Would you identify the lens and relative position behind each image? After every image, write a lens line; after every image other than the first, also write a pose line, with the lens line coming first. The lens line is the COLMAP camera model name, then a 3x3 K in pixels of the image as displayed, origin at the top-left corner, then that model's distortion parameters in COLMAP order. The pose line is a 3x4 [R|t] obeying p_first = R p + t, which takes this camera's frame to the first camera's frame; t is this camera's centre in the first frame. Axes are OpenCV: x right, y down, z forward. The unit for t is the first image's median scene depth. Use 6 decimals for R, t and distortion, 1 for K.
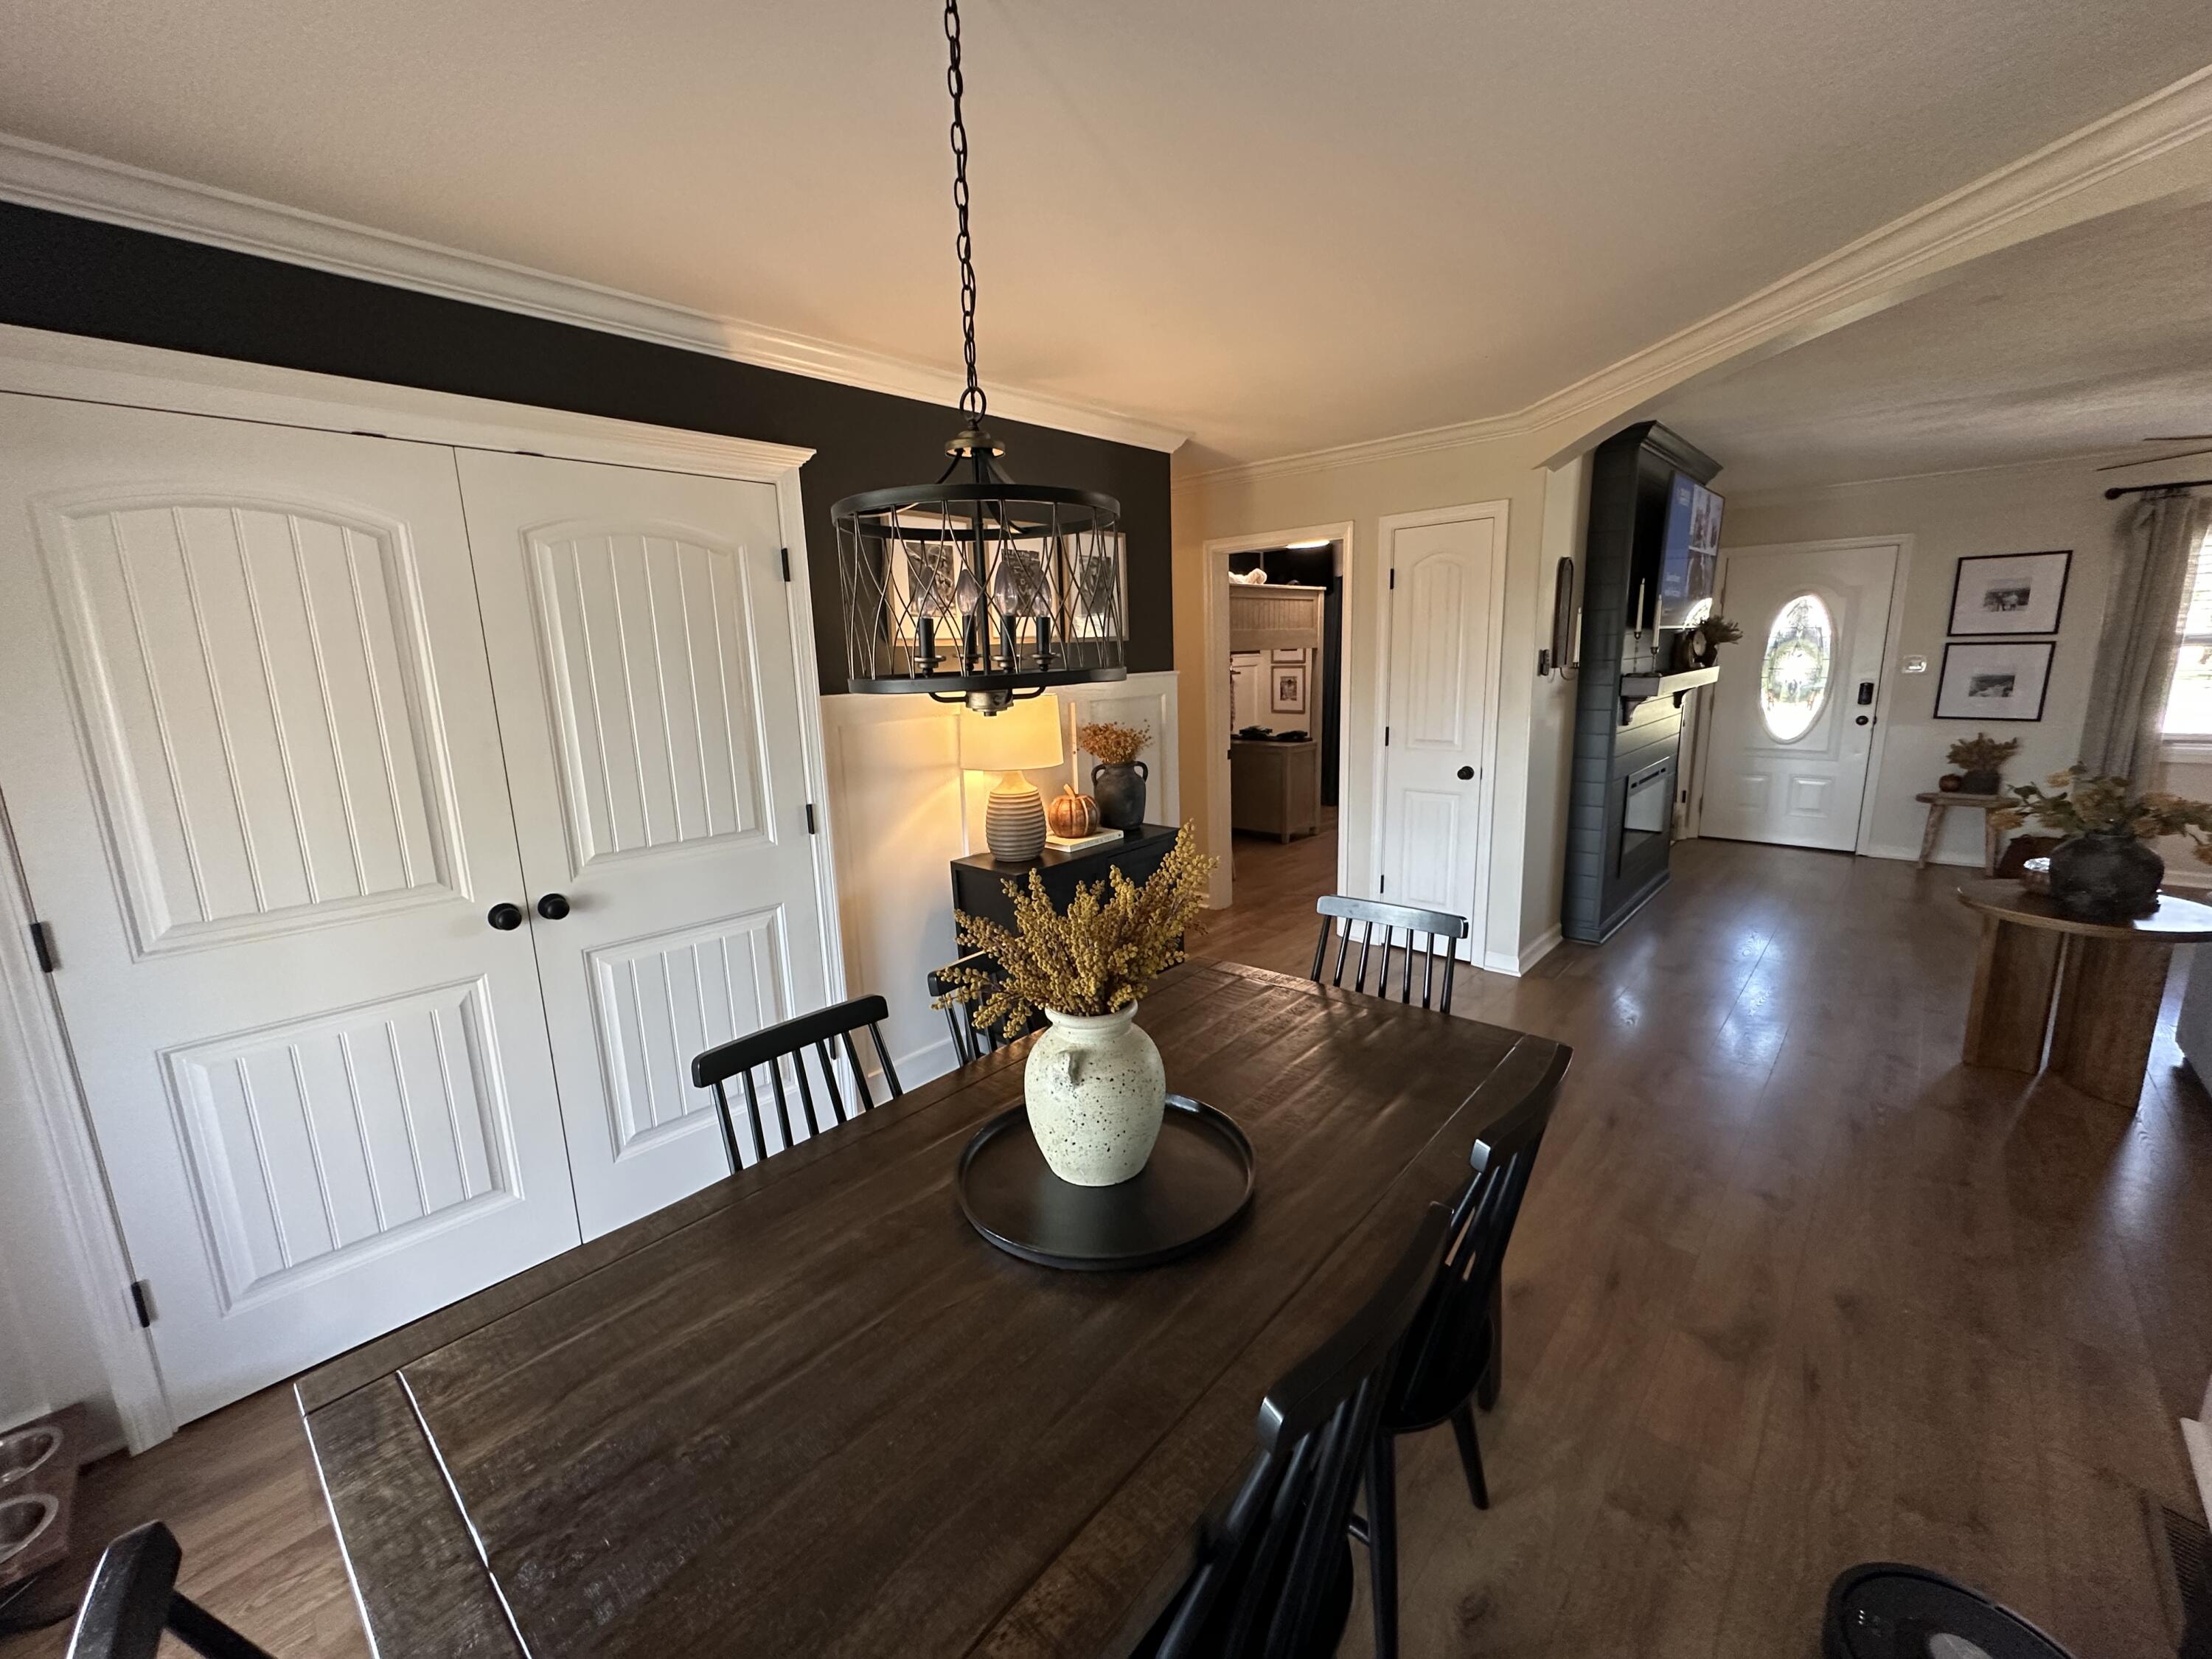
lens RADIAL K [[895.5, 0, 1119.7], [0, 895.5, 830.4], [0, 0, 1]] dist [-0.000738, 0.000075]
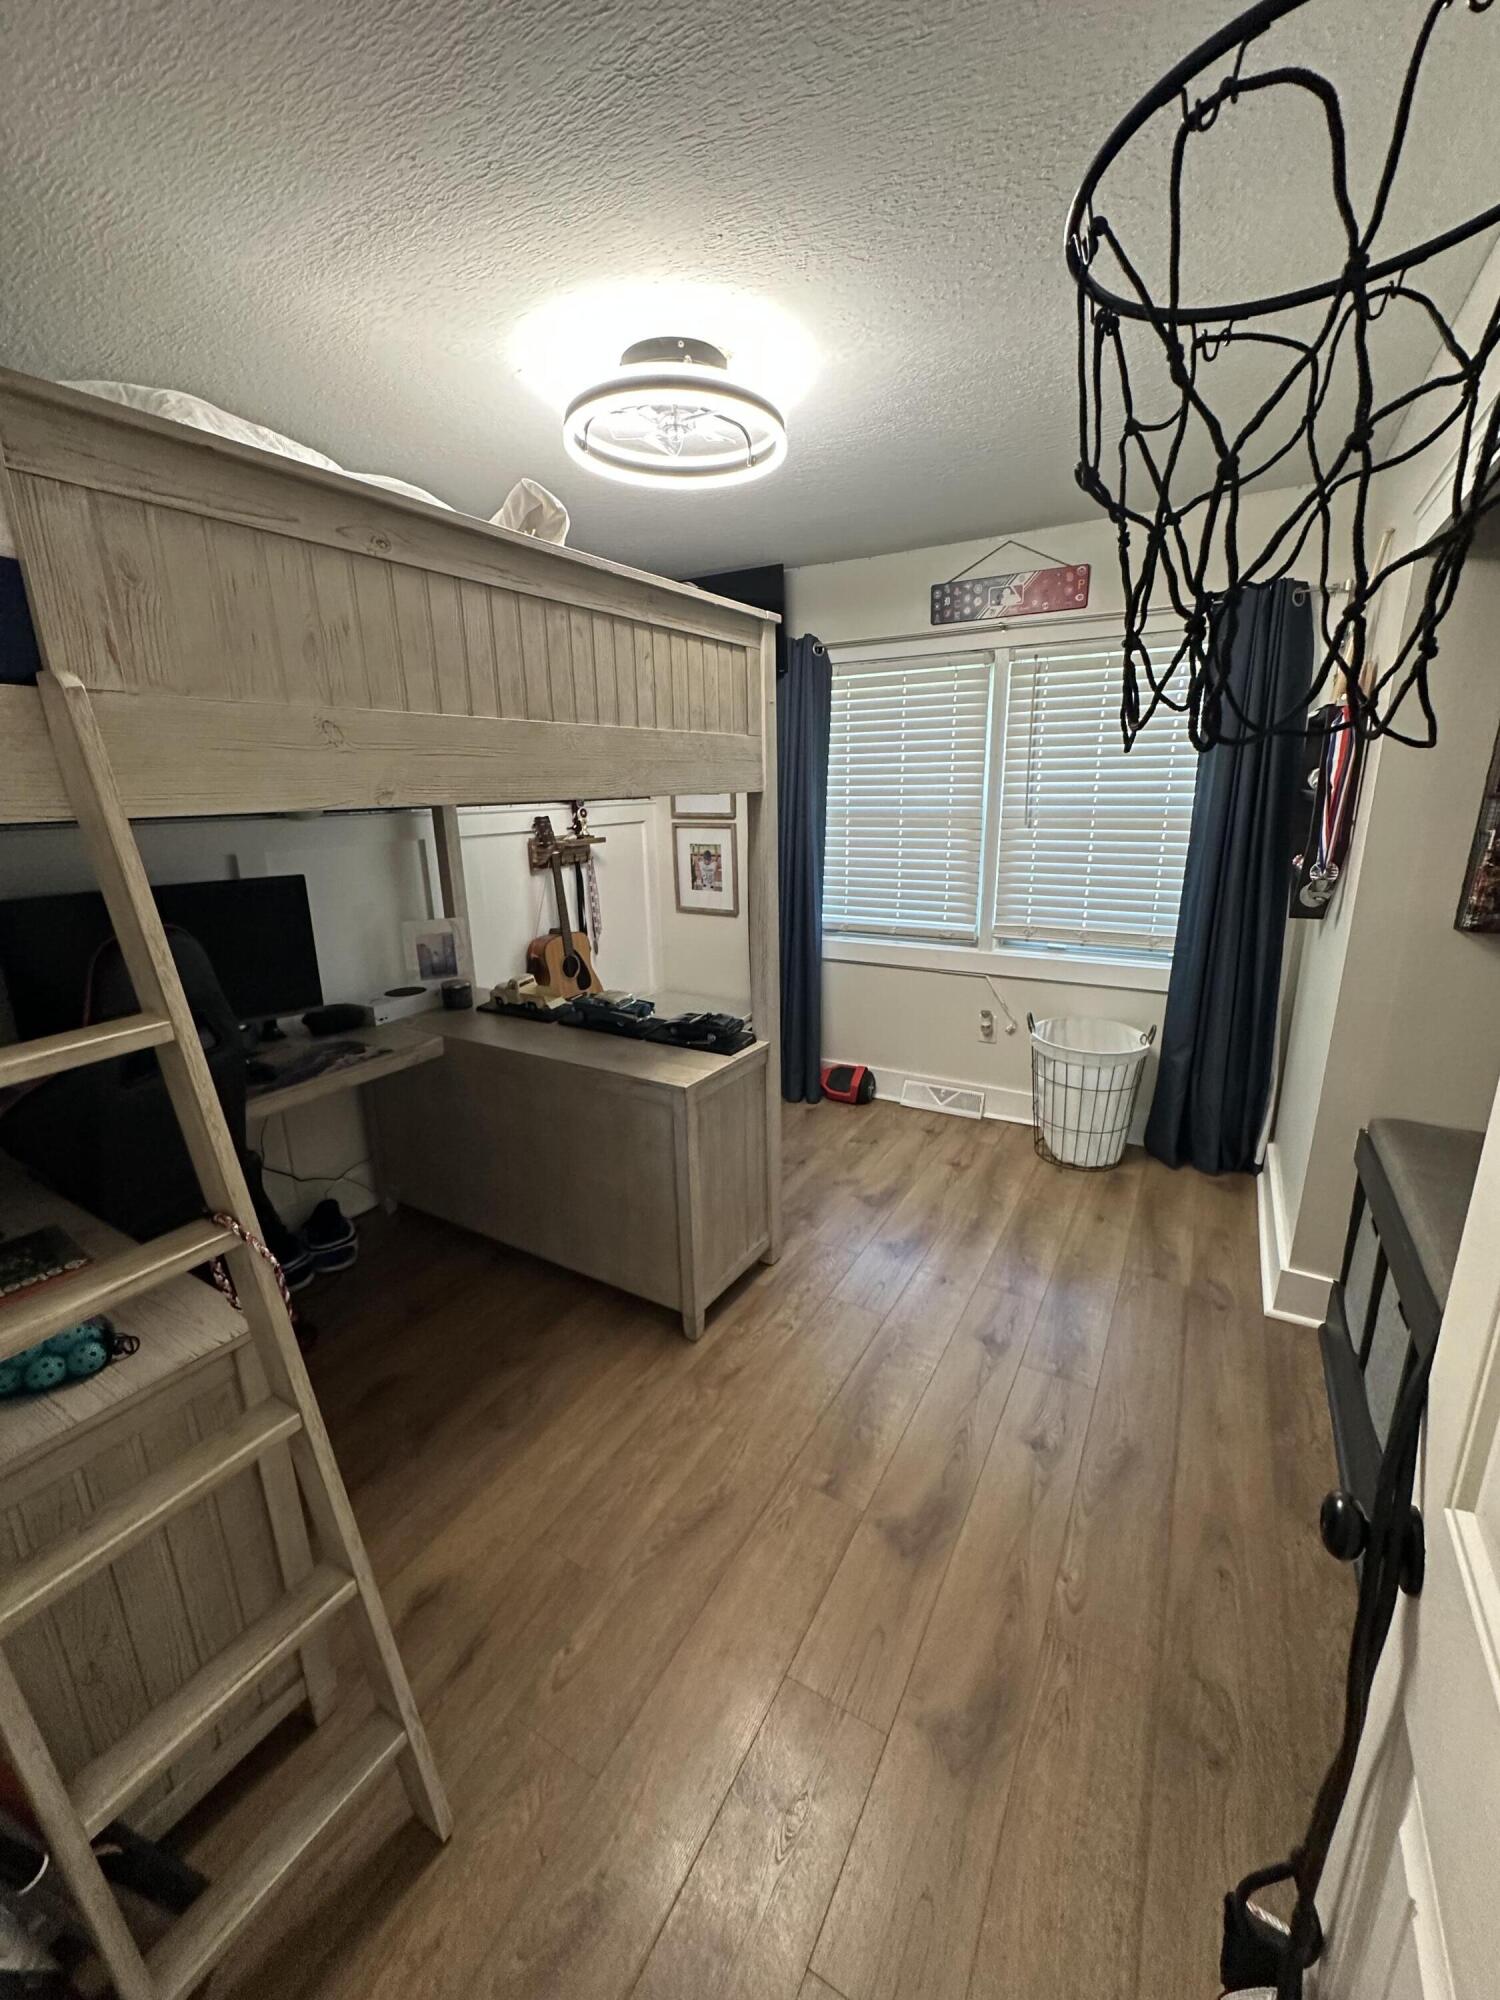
lens RADIAL K [[809.7, 0, 741.6], [0, 809.7, 999.4], [0, 0, 1]] dist [-0.000738, 0.000075]
pose [[0.979587, -0.044715, 0.195986, 0.114602], [0.033269, 0.997564, 0.061312, -0.111605], [-0.198250, -0.053540, 0.978688, 0.536930]]
